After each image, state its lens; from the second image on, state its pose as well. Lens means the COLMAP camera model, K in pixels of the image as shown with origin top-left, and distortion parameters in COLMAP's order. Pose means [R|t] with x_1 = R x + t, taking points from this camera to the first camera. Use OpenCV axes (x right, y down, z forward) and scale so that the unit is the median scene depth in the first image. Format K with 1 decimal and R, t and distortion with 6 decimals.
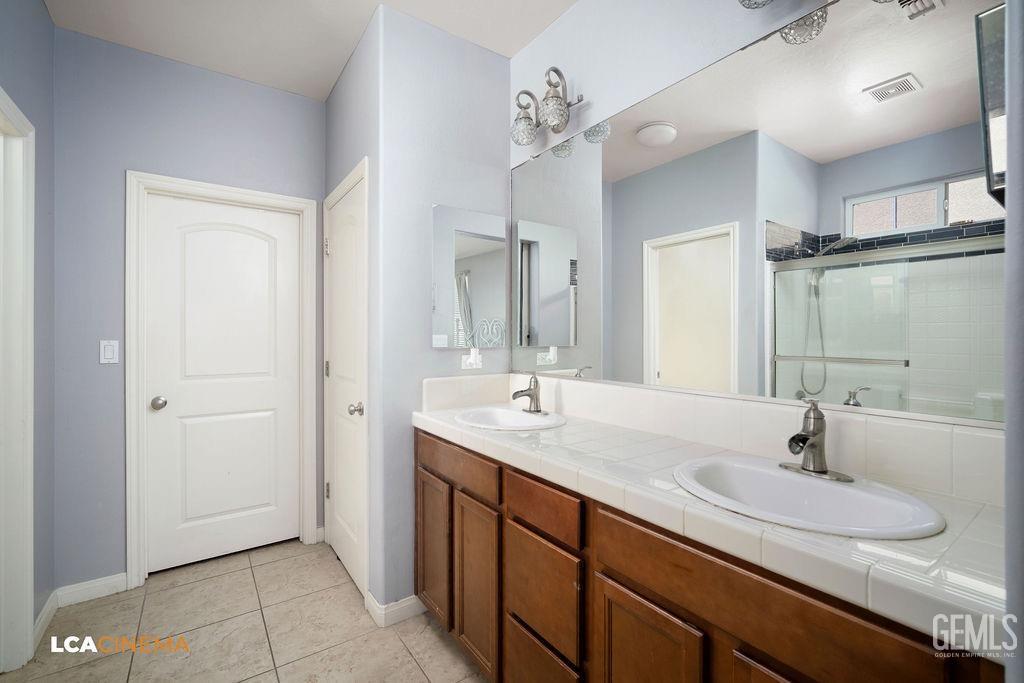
lens RADIAL K [[448.4, 0, 510.8], [0, 448.4, 338.4], [0, 0, 1]] dist [0.000428, -0.000178]
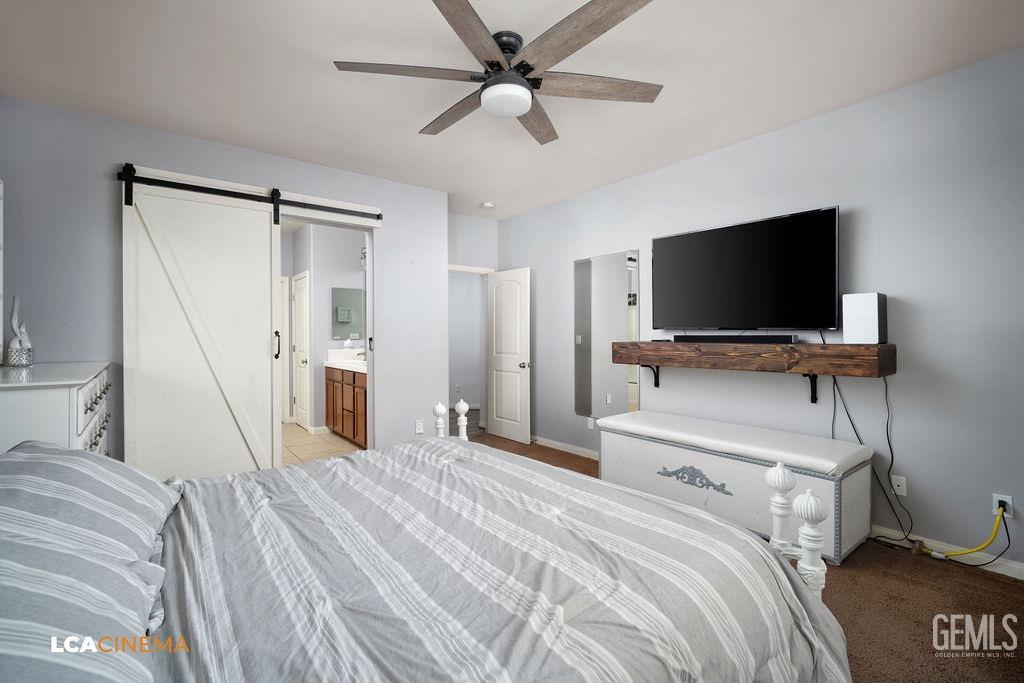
lens RADIAL K [[448.4, 0, 513.8], [0, 448.4, 338.8], [0, 0, 1]] dist [0.000428, -0.000178]
pose [[0.998090, -0.004749, 0.061602, 0.702084], [0.004407, 0.999974, 0.005698, 0.016635], [-0.061627, -0.005415, 0.998085, -1.666576]]
